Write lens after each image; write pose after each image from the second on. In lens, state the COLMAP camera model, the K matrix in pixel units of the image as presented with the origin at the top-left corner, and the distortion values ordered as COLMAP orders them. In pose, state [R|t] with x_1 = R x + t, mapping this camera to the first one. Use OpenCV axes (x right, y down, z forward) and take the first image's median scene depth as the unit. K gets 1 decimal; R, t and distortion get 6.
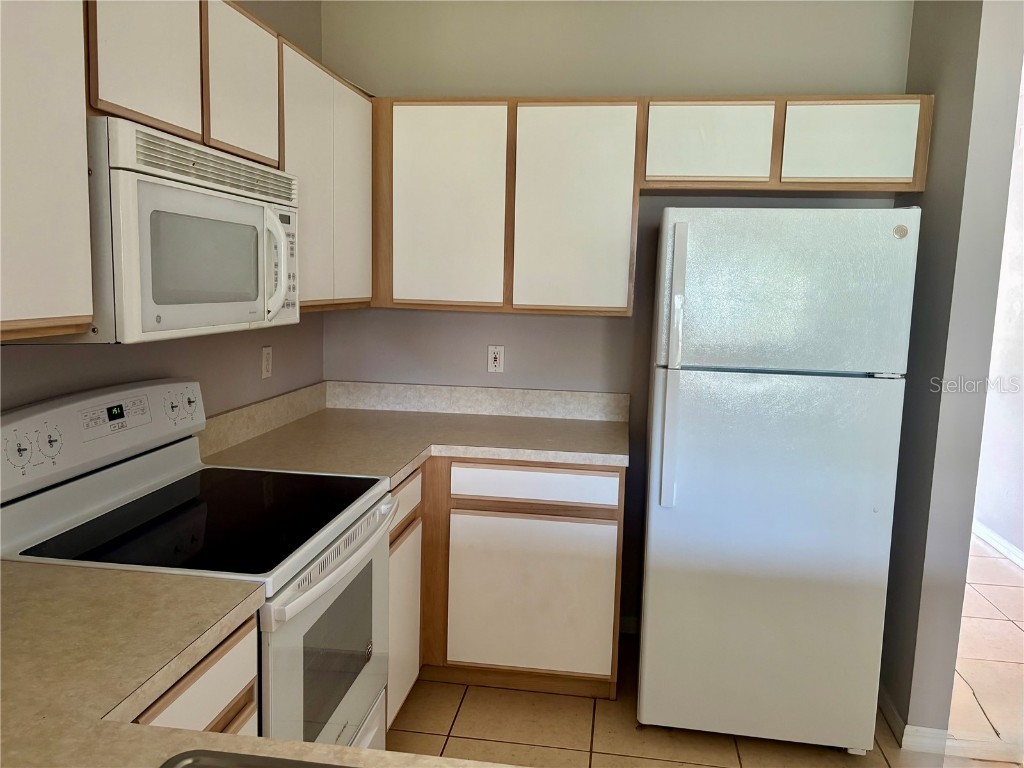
lens RADIAL K [[766.4, 0, 512.0], [0, 766.4, 384.0], [0, 0, 1]] dist [0.042975, -0.007282]
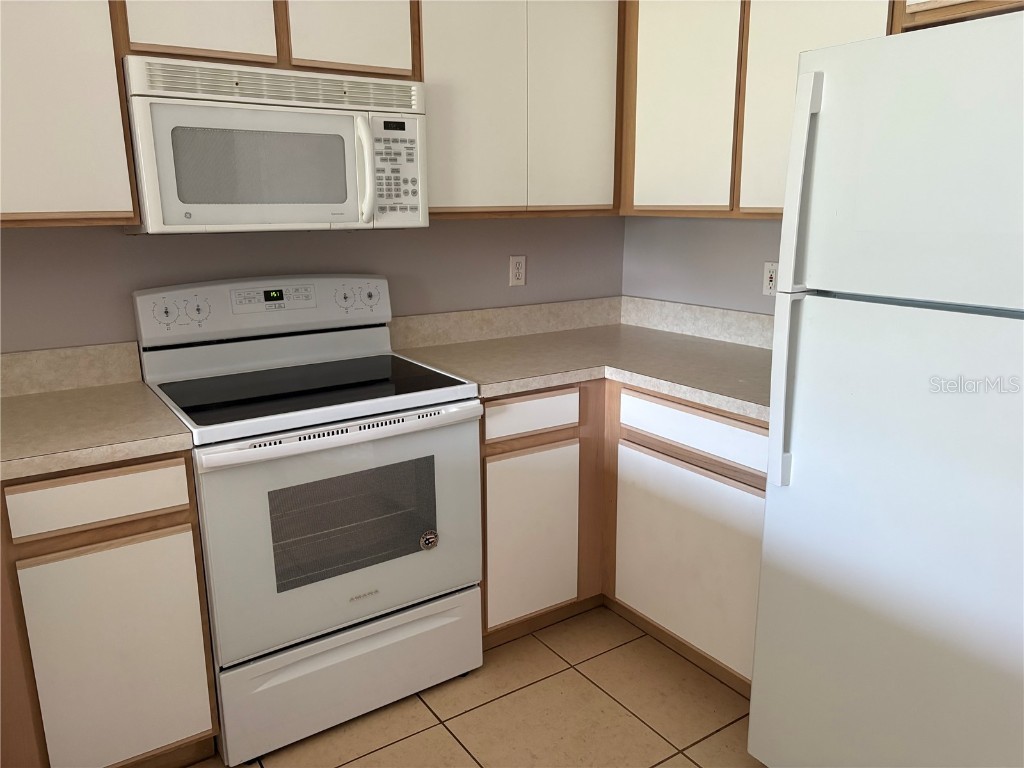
lens RADIAL K [[766.4, 0, 512.0], [0, 766.4, 384.0], [0, 0, 1]] dist [0.042975, -0.007282]
pose [[0.666537, 0.142953, -0.731637, 0.601890], [-0.075375, 0.989335, 0.124635, -0.005829], [0.741651, -0.027927, 0.670204, 0.371942]]
